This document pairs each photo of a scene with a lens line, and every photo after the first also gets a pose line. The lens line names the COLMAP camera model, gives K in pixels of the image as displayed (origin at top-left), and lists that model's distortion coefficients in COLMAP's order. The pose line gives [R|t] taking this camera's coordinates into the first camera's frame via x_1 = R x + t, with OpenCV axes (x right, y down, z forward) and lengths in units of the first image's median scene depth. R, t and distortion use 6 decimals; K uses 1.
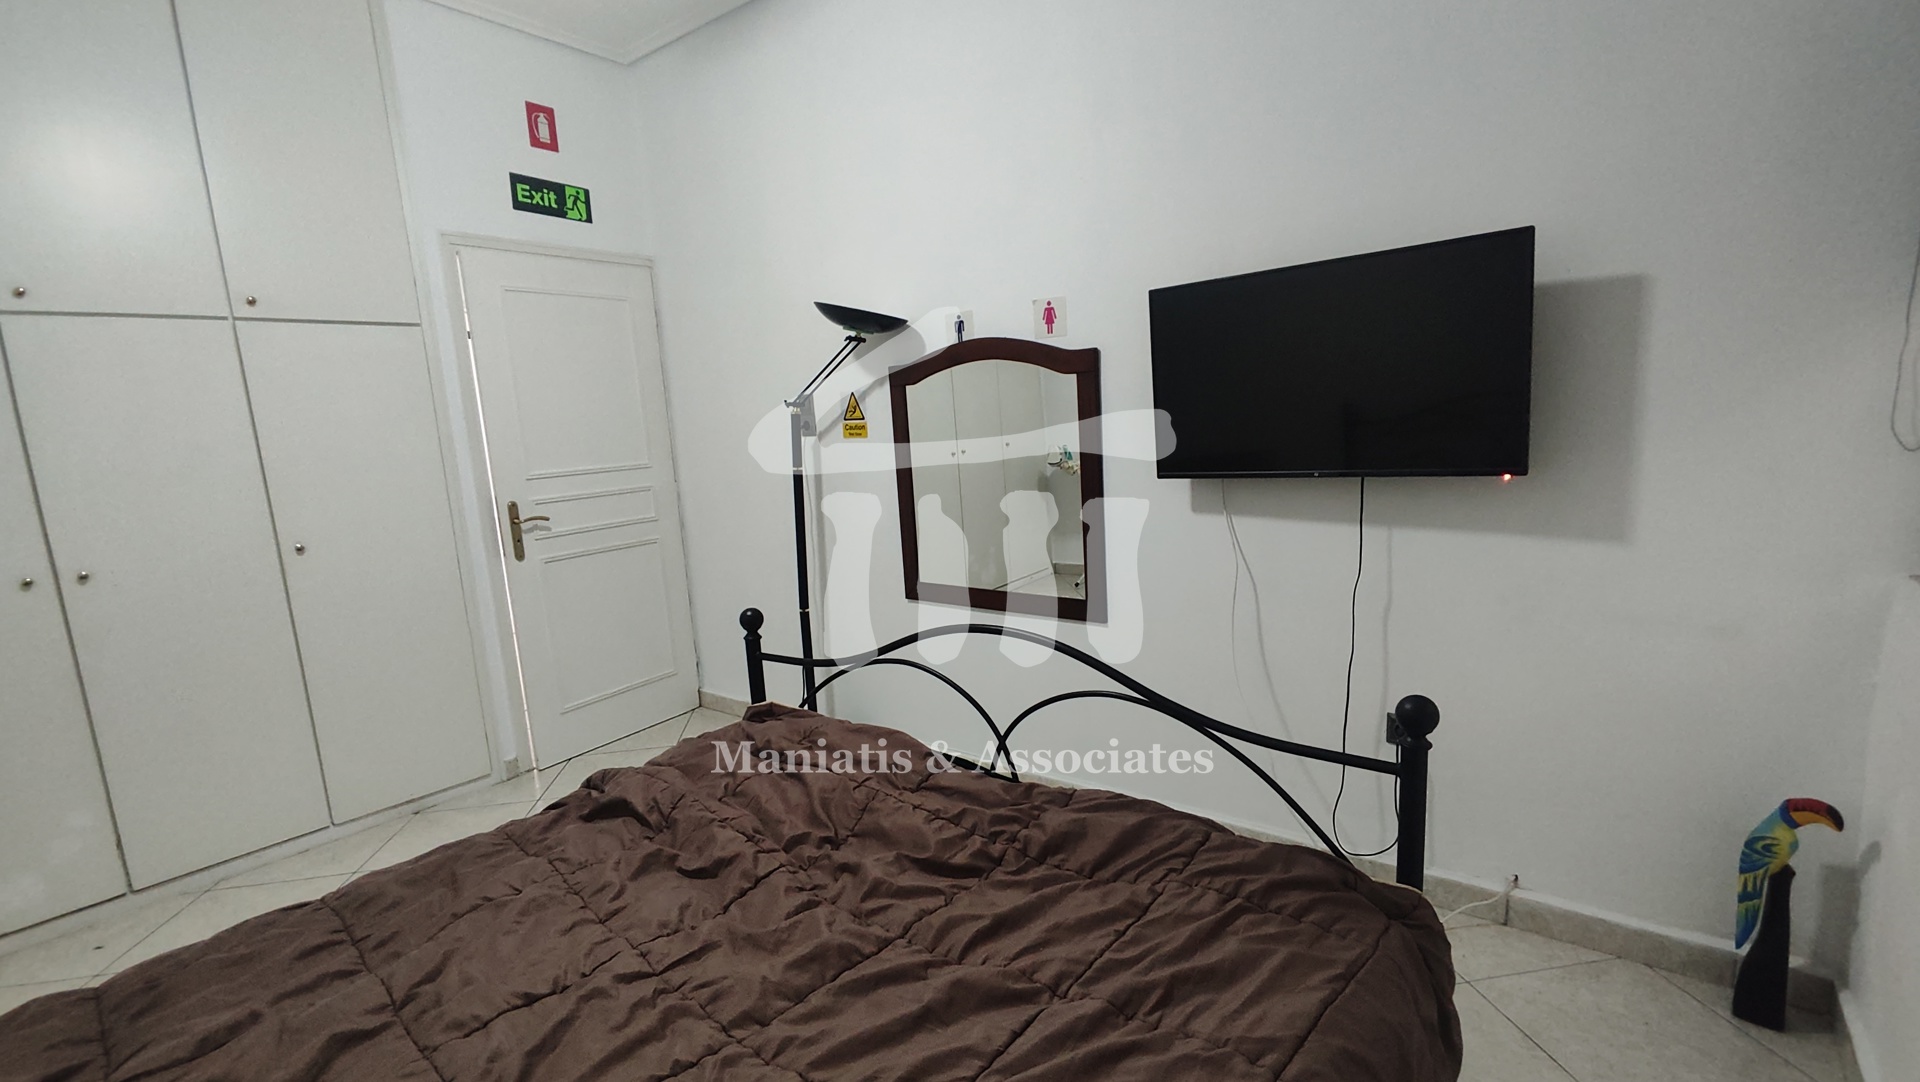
lens RADIAL K [[878.1, 0, 973.9], [0, 878.1, 531.2], [0, 0, 1]] dist [0.001588, -0.000104]
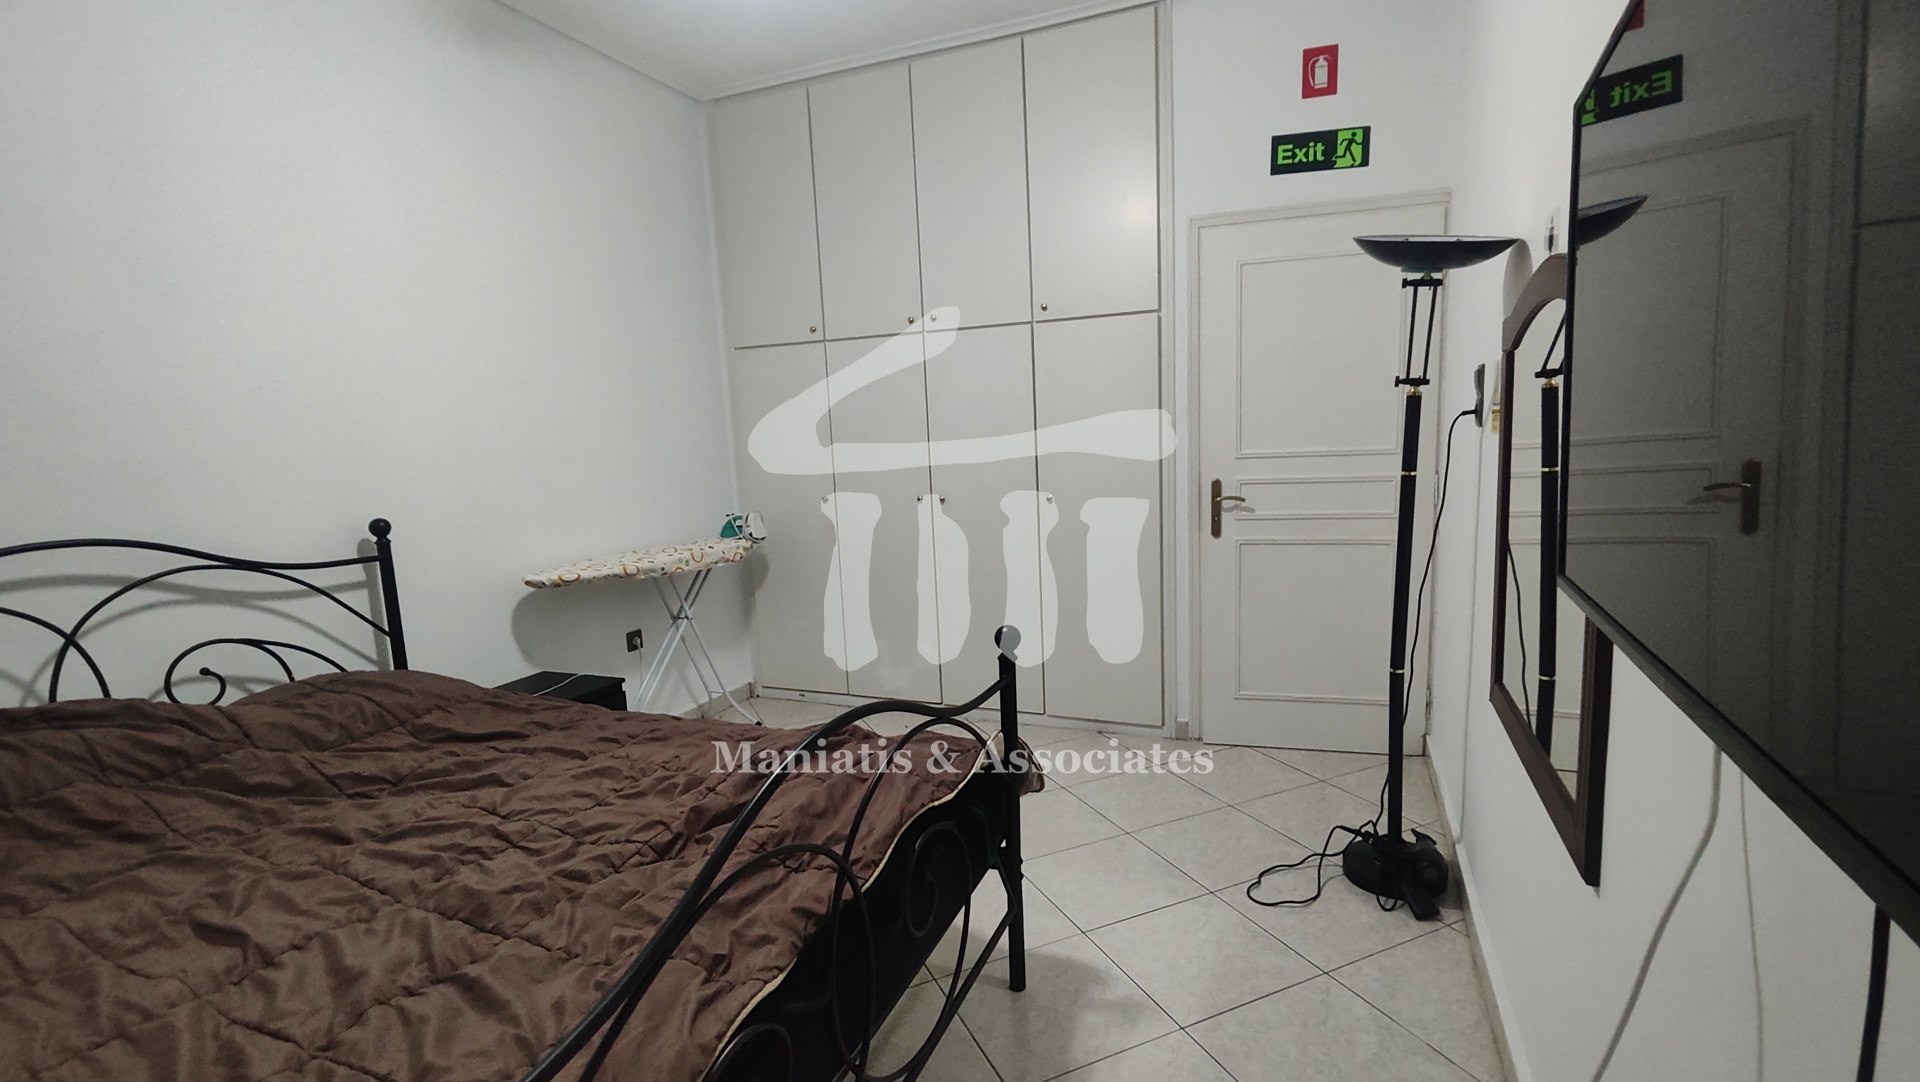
lens RADIAL K [[878.1, 0, 968.7], [0, 878.1, 540.4], [0, 0, 1]] dist [0.001588, -0.000104]
pose [[0.283595, 0.165837, -0.944496, 0.347983], [-0.105662, 0.984340, 0.141106, -0.073567], [0.953105, 0.059780, 0.296676, 0.418186]]
